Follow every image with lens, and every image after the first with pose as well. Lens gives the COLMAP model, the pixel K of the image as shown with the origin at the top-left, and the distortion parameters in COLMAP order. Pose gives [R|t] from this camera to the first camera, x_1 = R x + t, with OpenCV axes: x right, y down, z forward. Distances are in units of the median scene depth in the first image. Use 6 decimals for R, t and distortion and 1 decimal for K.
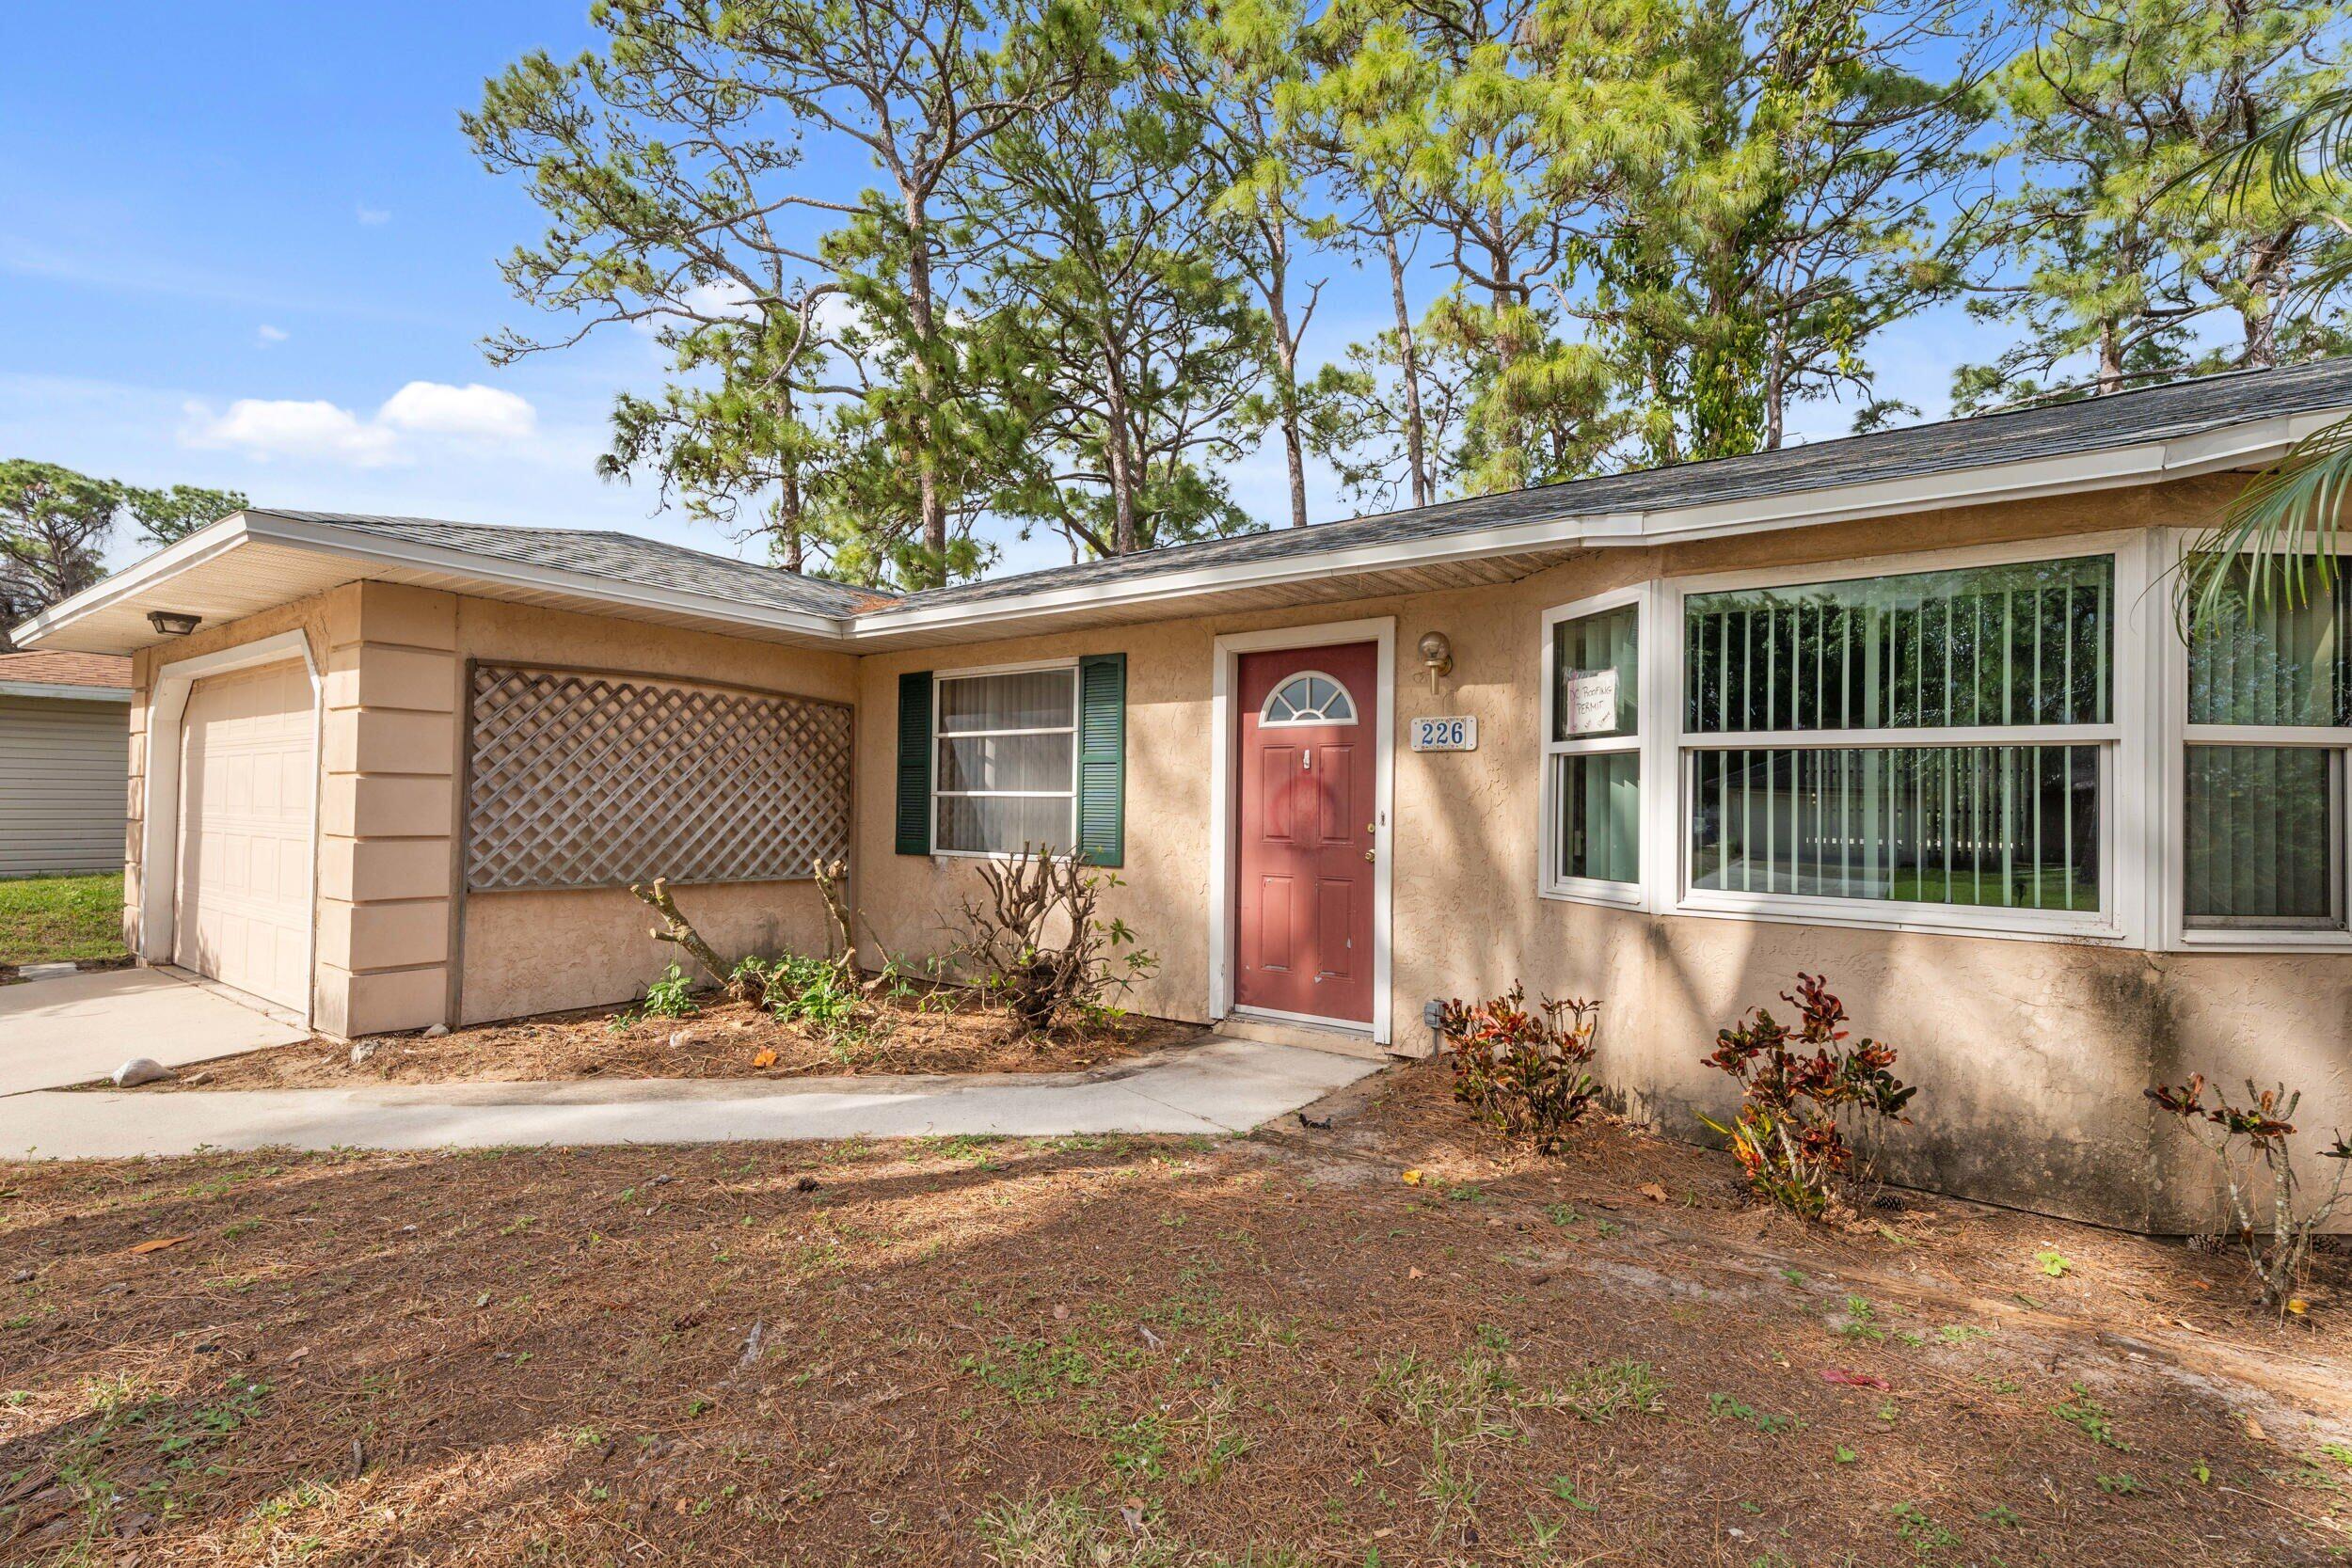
lens RADIAL K [[1072.8, 0, 1144.7], [0, 1072.8, 796.9], [0, 0, 1]] dist [0.000863, 0.000033]
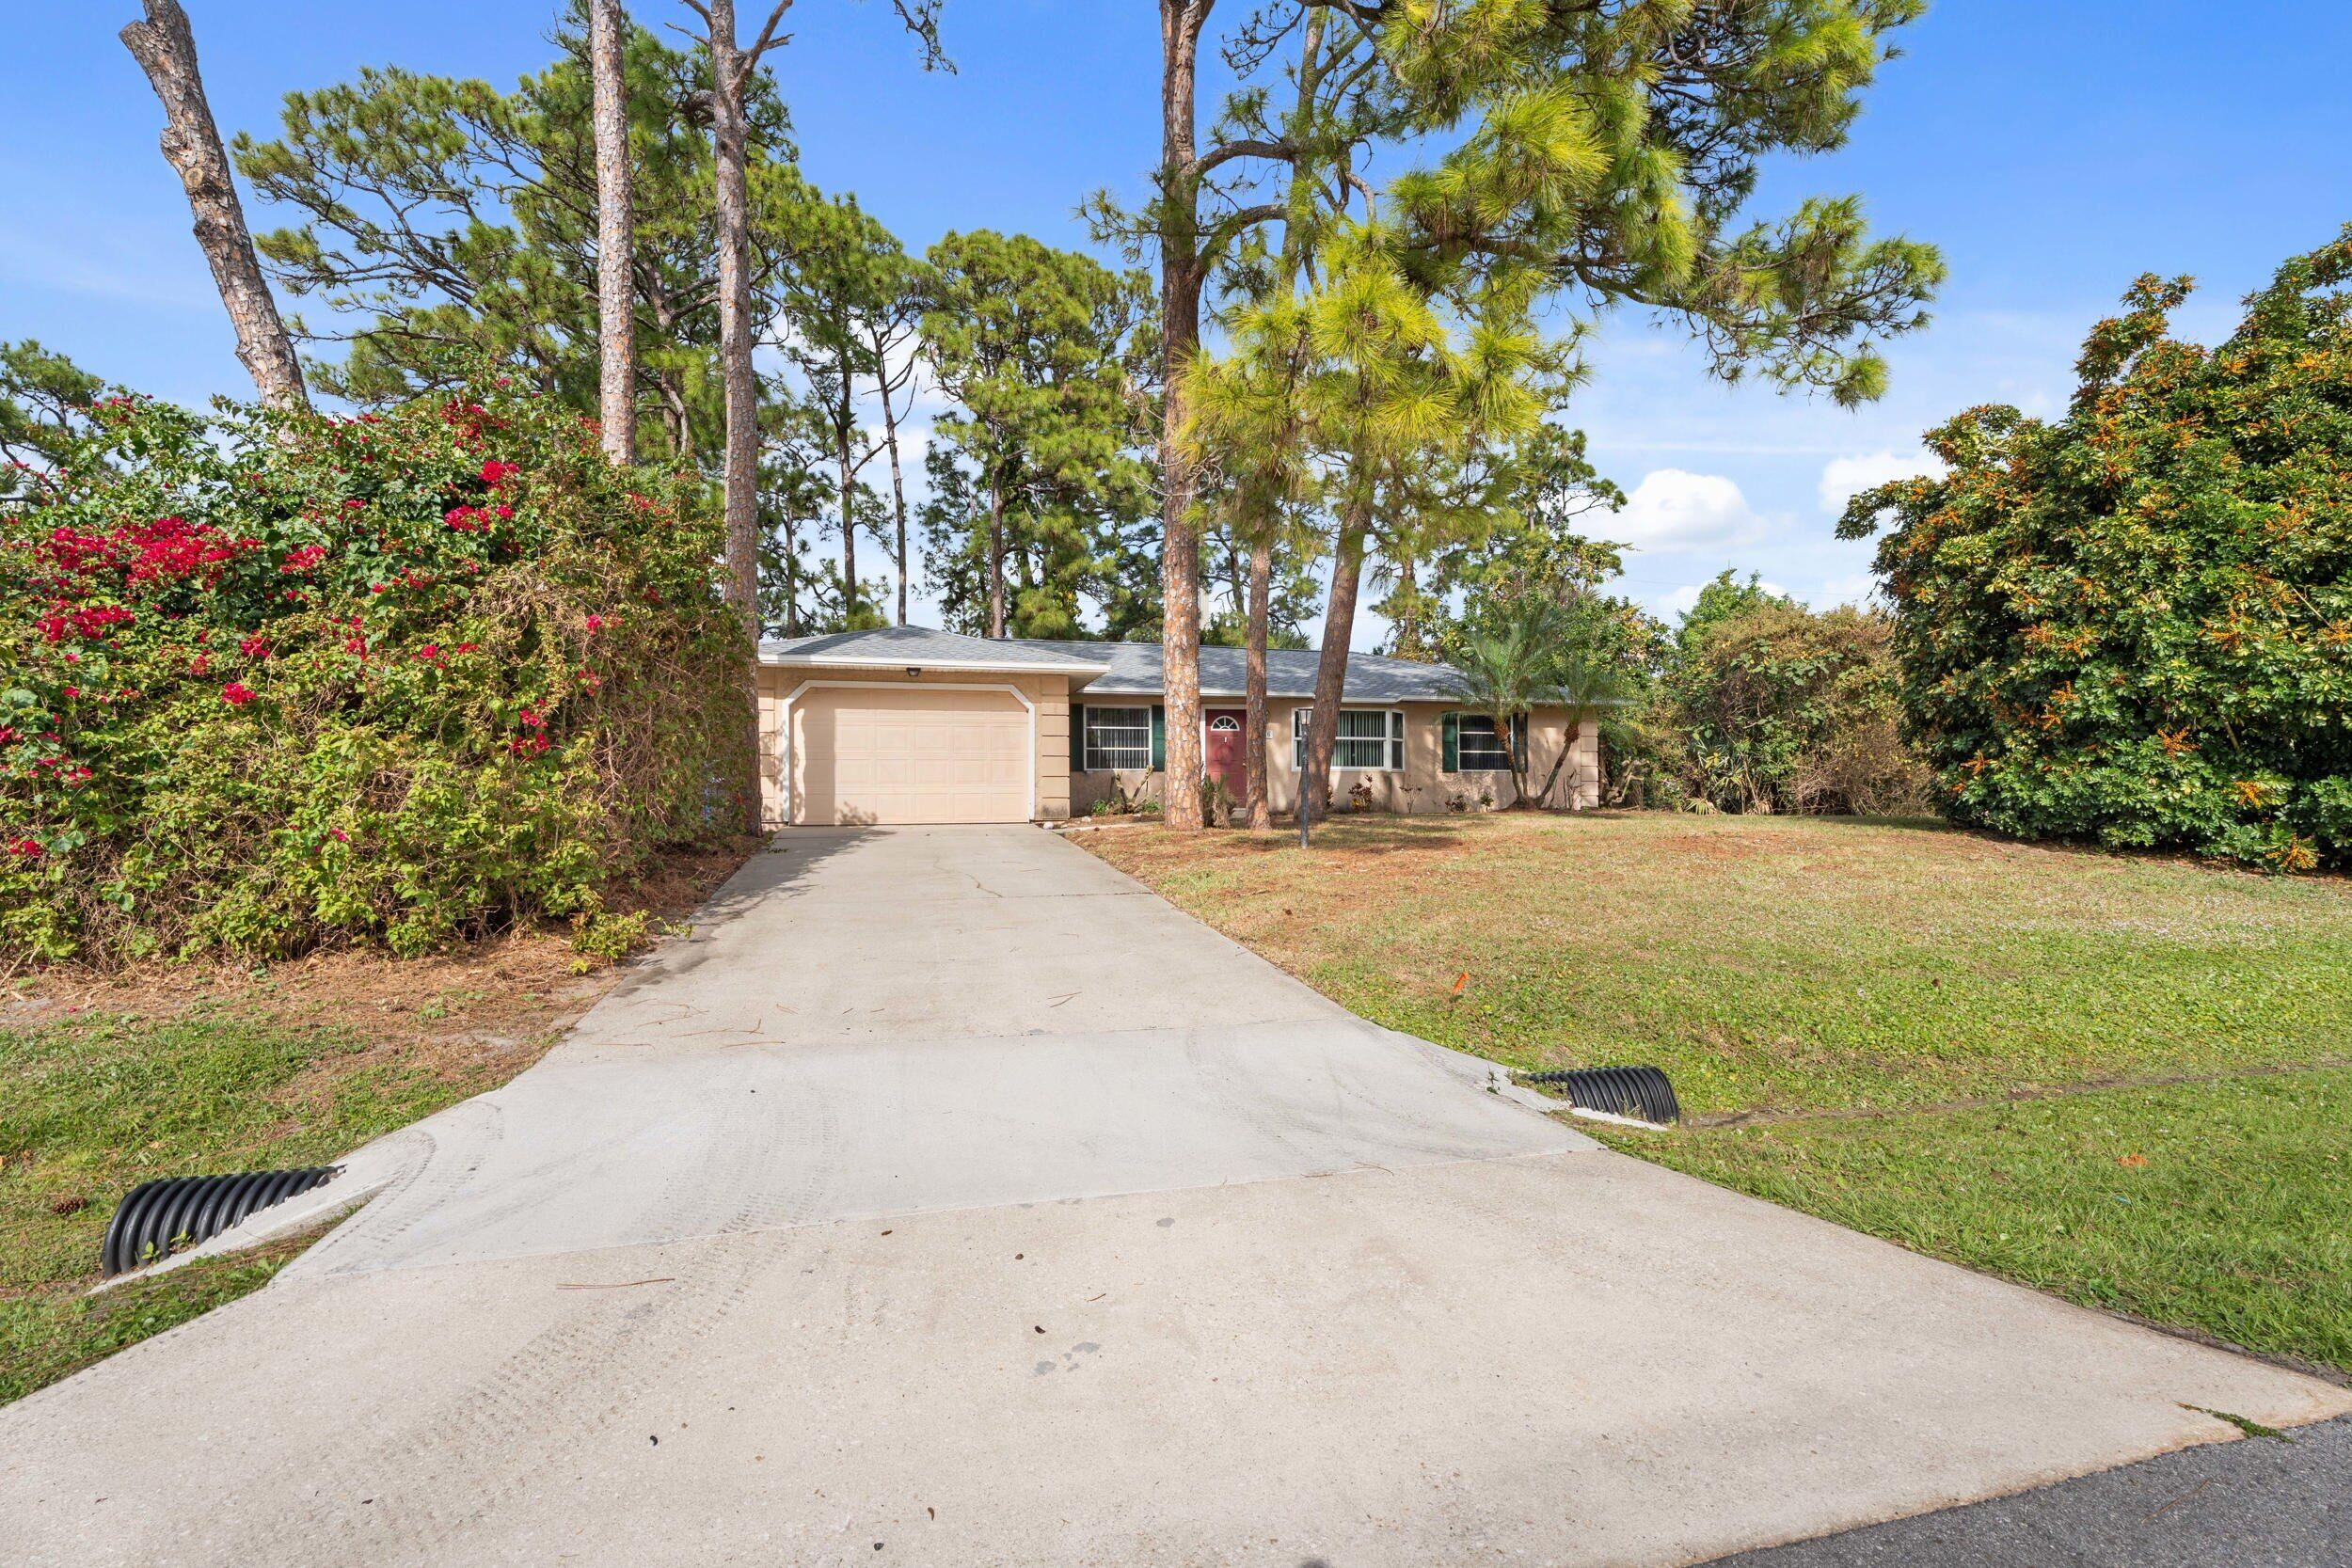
lens RADIAL K [[1072.8, 0, 1144.7], [0, 1072.8, 796.9], [0, 0, 1]] dist [0.000863, 0.000033]
pose [[0.624043, -0.012659, 0.781288, -3.604274], [0.007436, 0.999920, 0.010262, 0.152269], [-0.781355, -0.000595, 0.624087, -1.357883]]
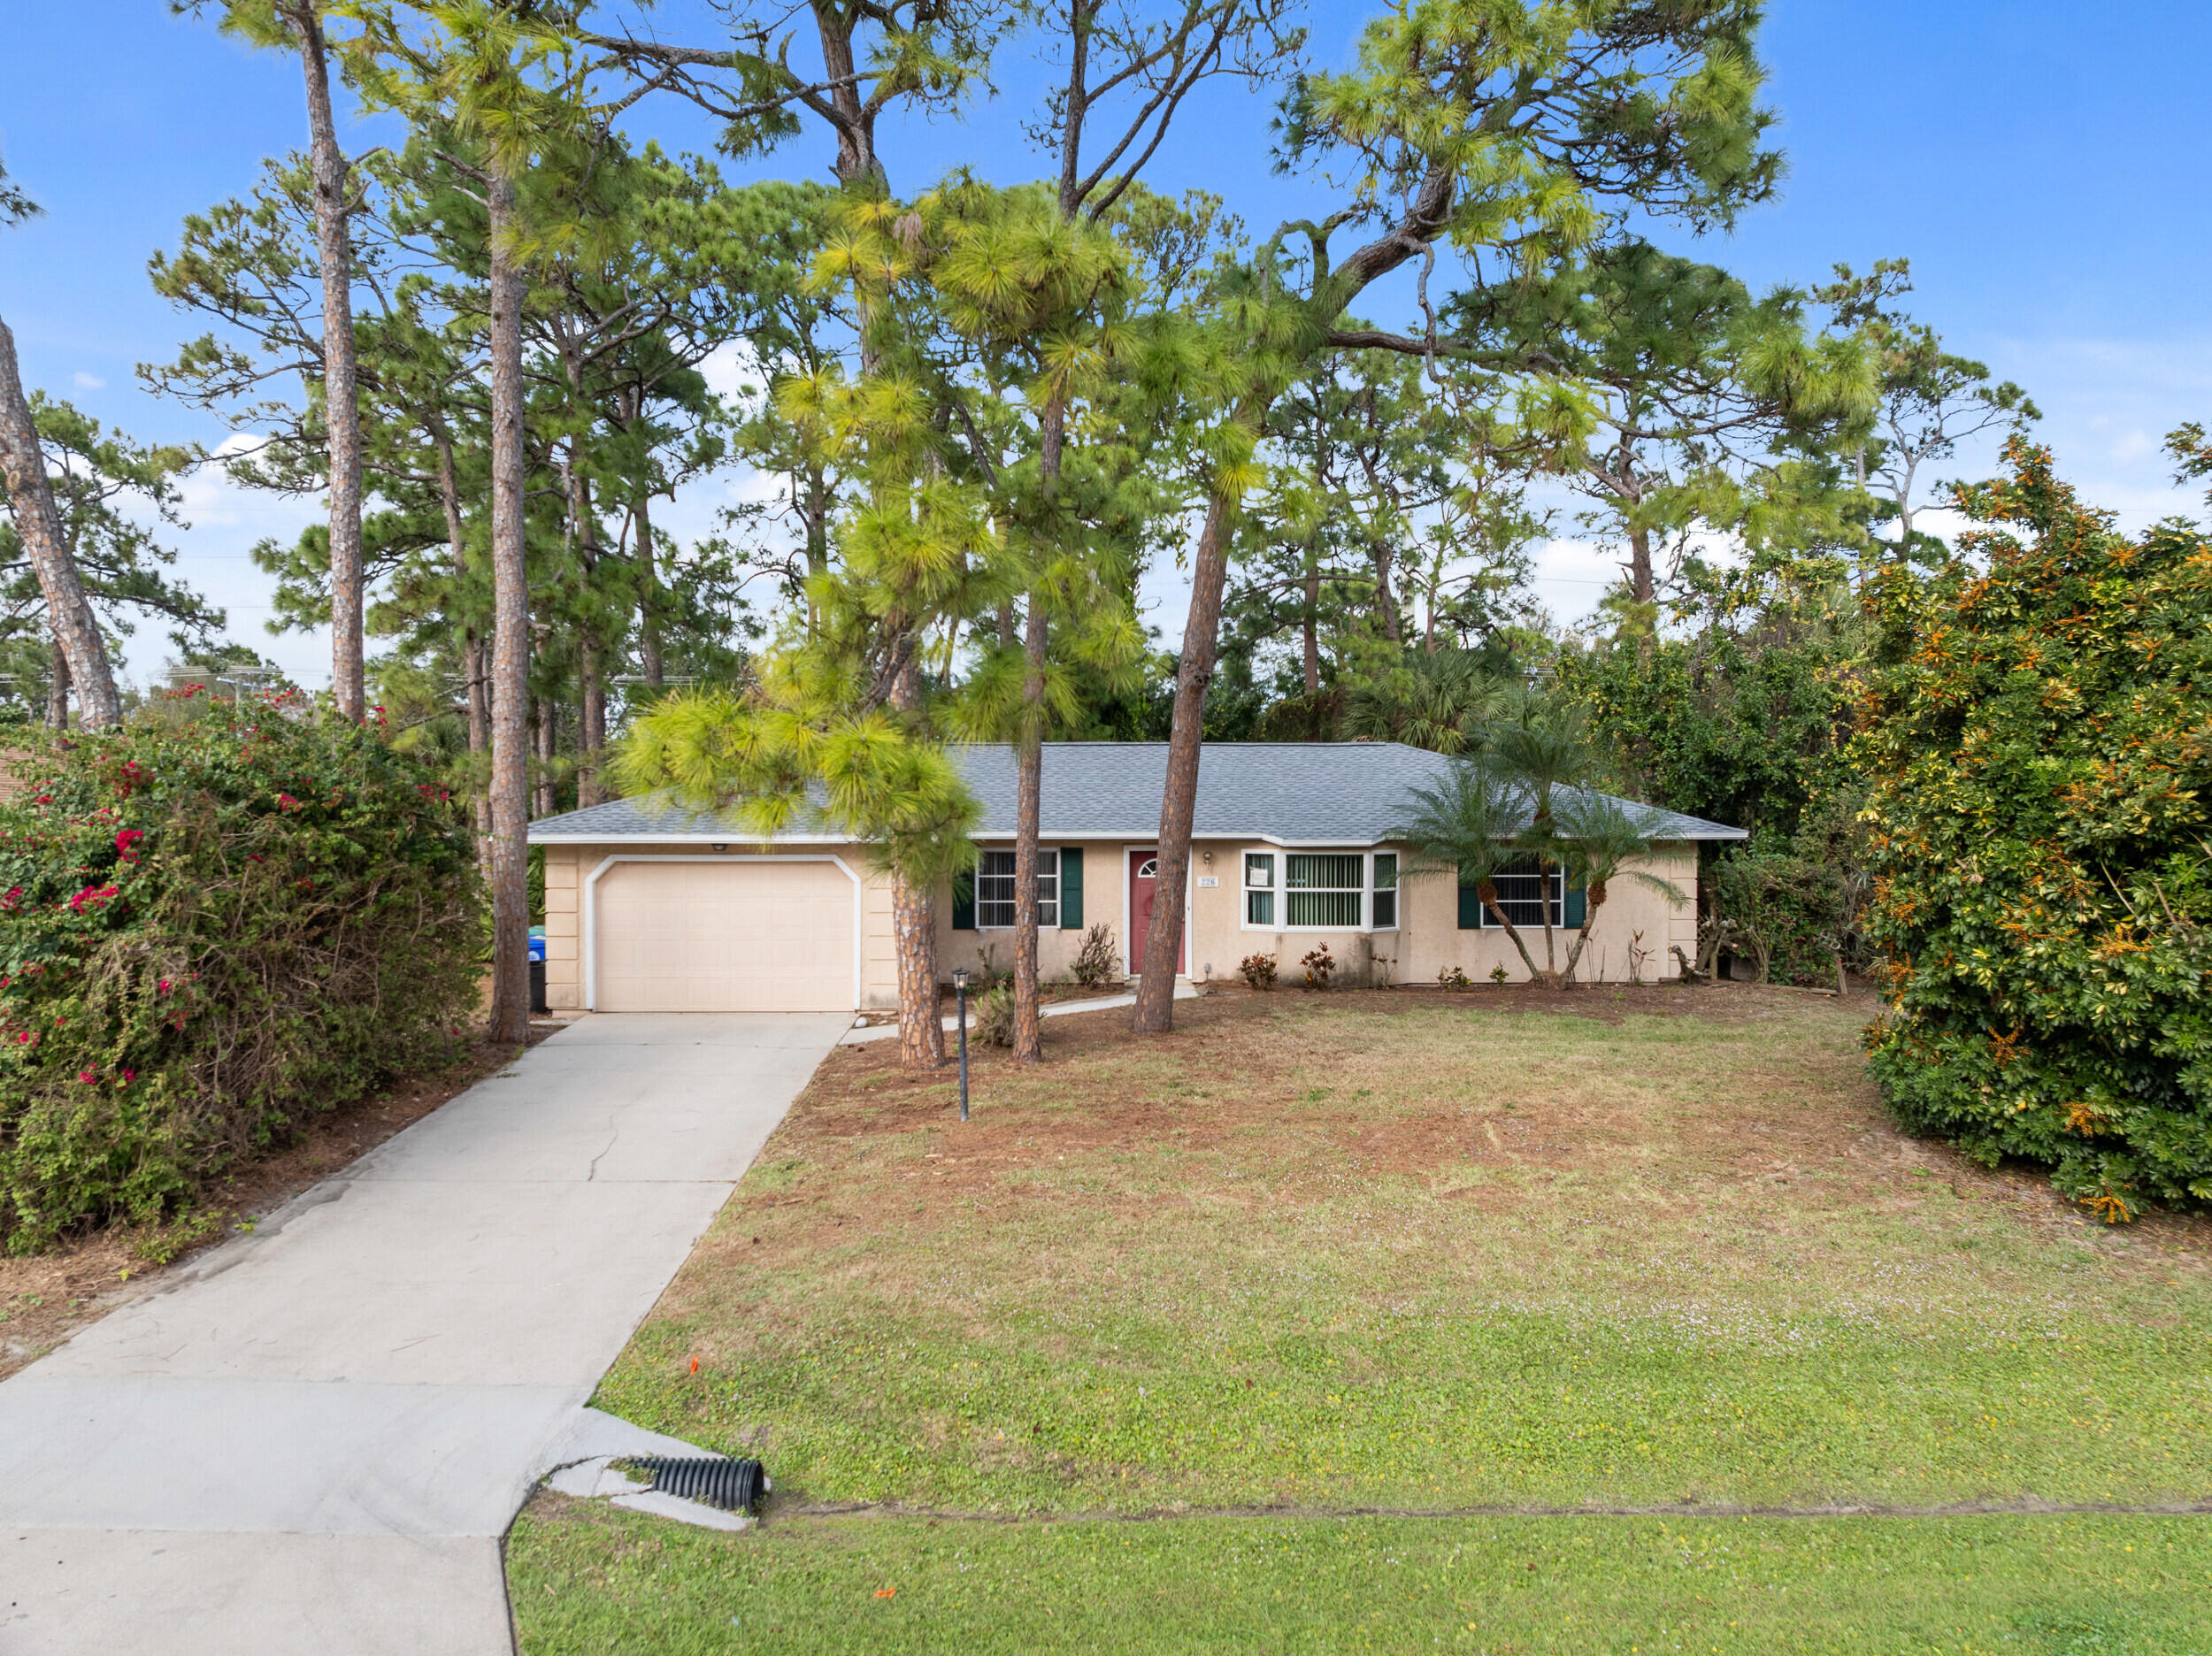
lens RADIAL K [[1638.1, 0, 1111.6], [0, 1638.1, 777.6], [0, 0, 1]] dist [0.001517, -0.107788]
pose [[0.803057, -0.016226, 0.595682, -3.240859], [0.008742, 0.999842, 0.015450, -0.503050], [-0.595838, -0.007200, 0.803072, -3.136606]]
